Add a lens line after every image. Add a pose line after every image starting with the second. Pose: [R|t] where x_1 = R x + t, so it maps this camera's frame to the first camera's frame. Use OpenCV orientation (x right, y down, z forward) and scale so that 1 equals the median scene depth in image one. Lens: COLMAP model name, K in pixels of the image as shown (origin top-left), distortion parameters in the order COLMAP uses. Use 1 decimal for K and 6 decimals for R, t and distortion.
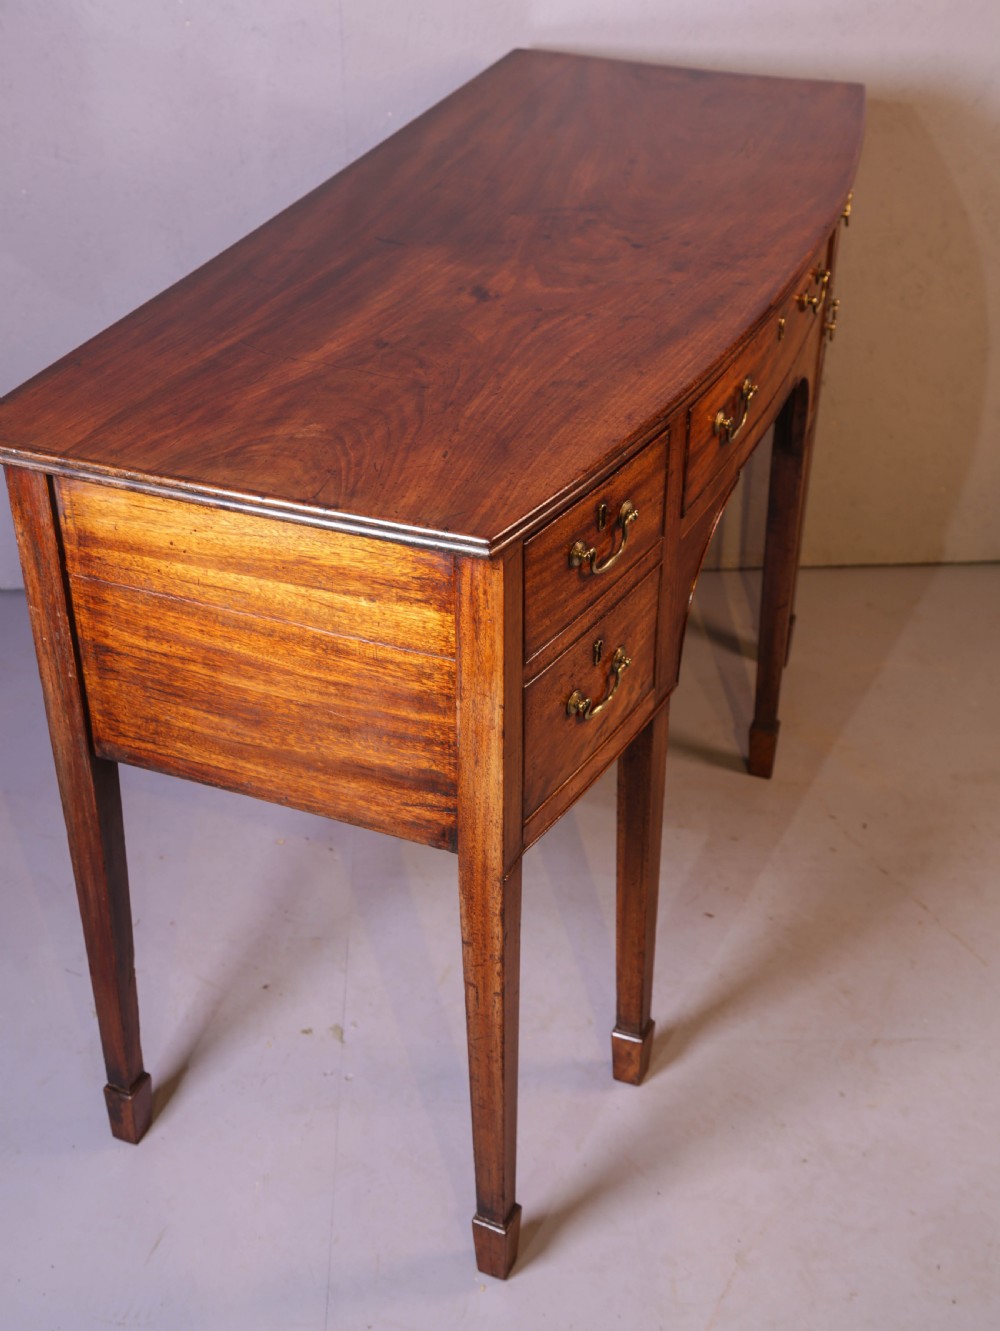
lens RADIAL K [[1772.1, 0, 500.0], [0, 1772.1, 665.5], [0, 0, 1]] dist [0.078506, 0.031439]
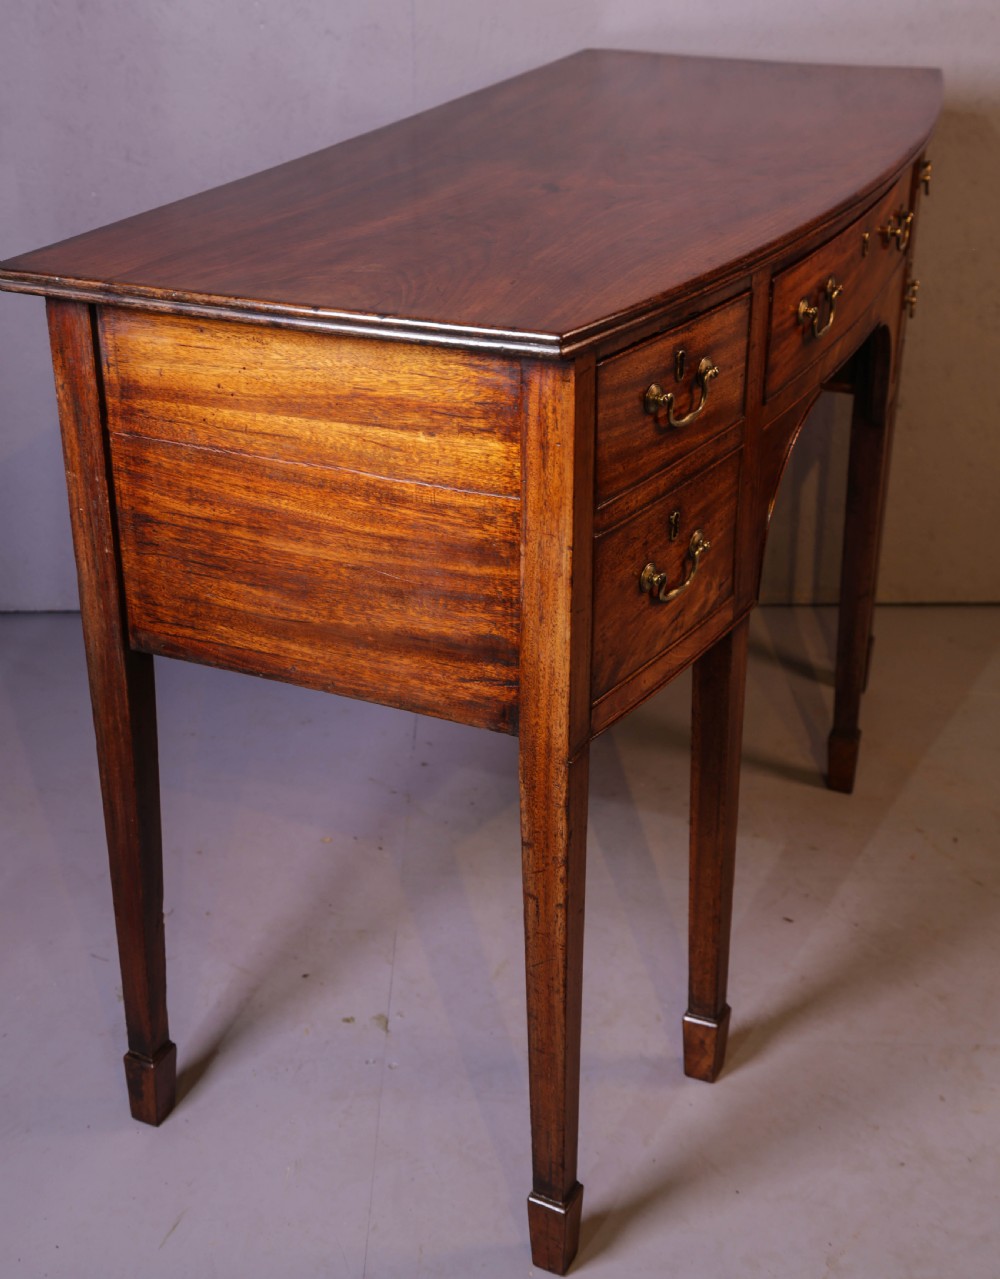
lens RADIAL K [[1751.9, 0, 500.0], [0, 1751.9, 639.5], [0, 0, 1]] dist [0.058942, 0.118983]
pose [[0.999376, 0.012759, -0.032926, -0.004487], [-0.017496, 0.988856, -0.147840, 0.187940], [0.030673, 0.148324, 0.988463, 0.104624]]
